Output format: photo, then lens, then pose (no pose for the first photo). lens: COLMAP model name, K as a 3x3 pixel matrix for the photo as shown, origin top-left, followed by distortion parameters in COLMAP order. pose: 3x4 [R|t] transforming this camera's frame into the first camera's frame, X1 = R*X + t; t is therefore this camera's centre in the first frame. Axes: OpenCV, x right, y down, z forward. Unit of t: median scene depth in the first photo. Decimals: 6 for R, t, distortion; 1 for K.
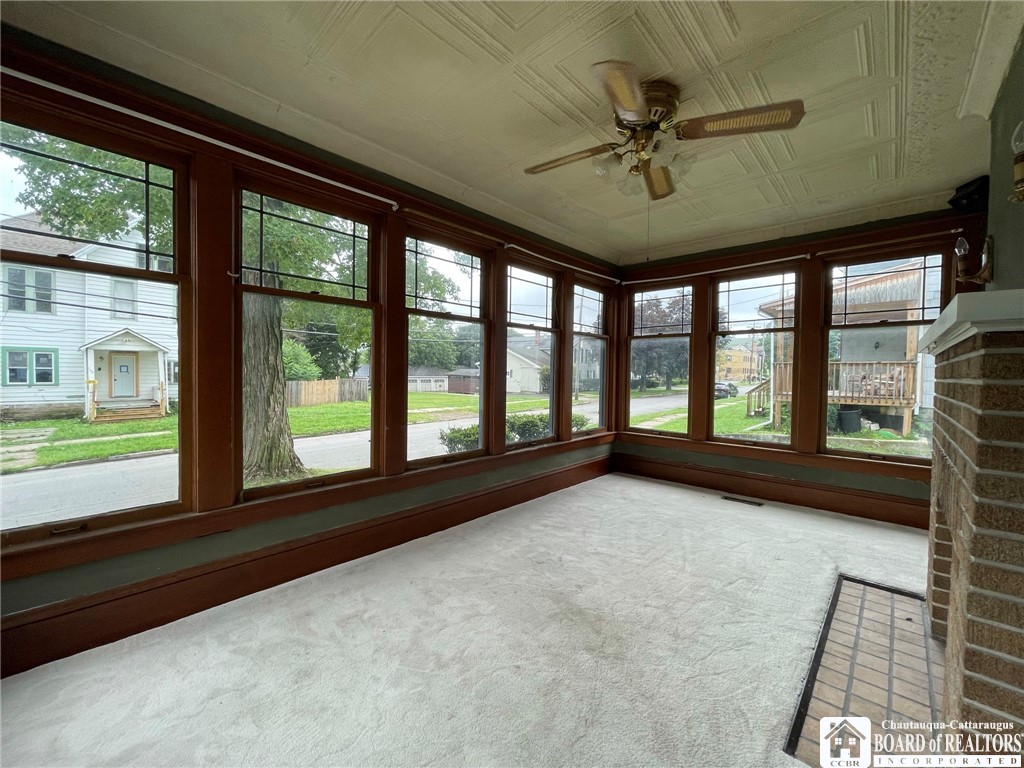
lens RADIAL K [[409.5, 0, 511.3], [0, 409.5, 380.1], [0, 0, 1]] dist [-0.001442, 0.000747]
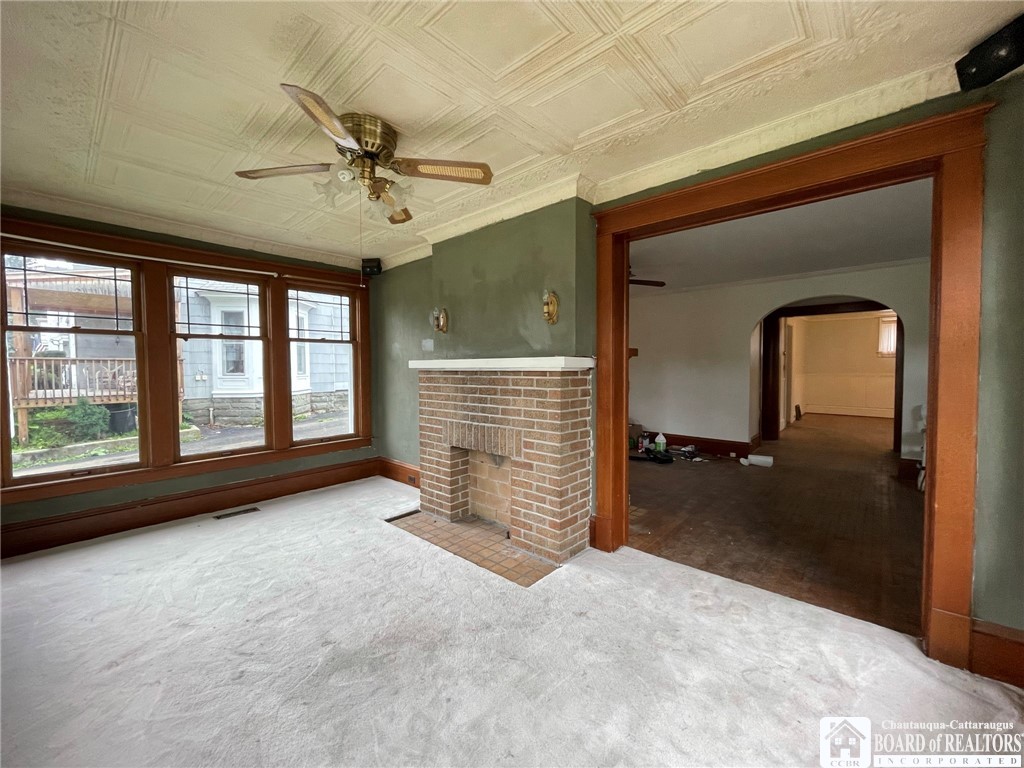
lens RADIAL K [[409.5, 0, 509.7], [0, 409.5, 382.2], [0, 0, 1]] dist [-0.001442, 0.000747]
pose [[-0.012979, -0.050162, 0.998657, -0.445986], [0.023606, 0.998447, 0.050458, -0.054543], [-0.999637, 0.024229, -0.011774, 0.404536]]
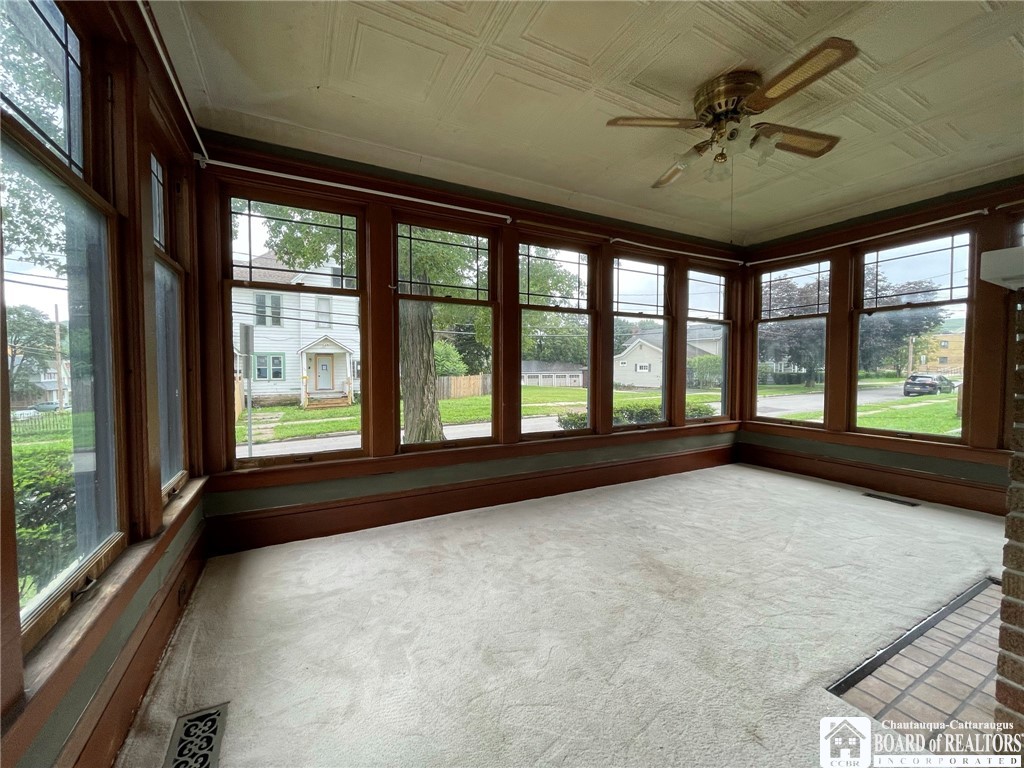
lens RADIAL K [[409.5, 0, 512.3], [0, 409.5, 379.1], [0, 0, 1]] dist [-0.001442, 0.000747]
pose [[0.946919, -0.004370, -0.321443, 0.086685], [0.007059, 0.999949, 0.007201, 0.026784], [0.321395, -0.009088, 0.946902, -0.107362]]
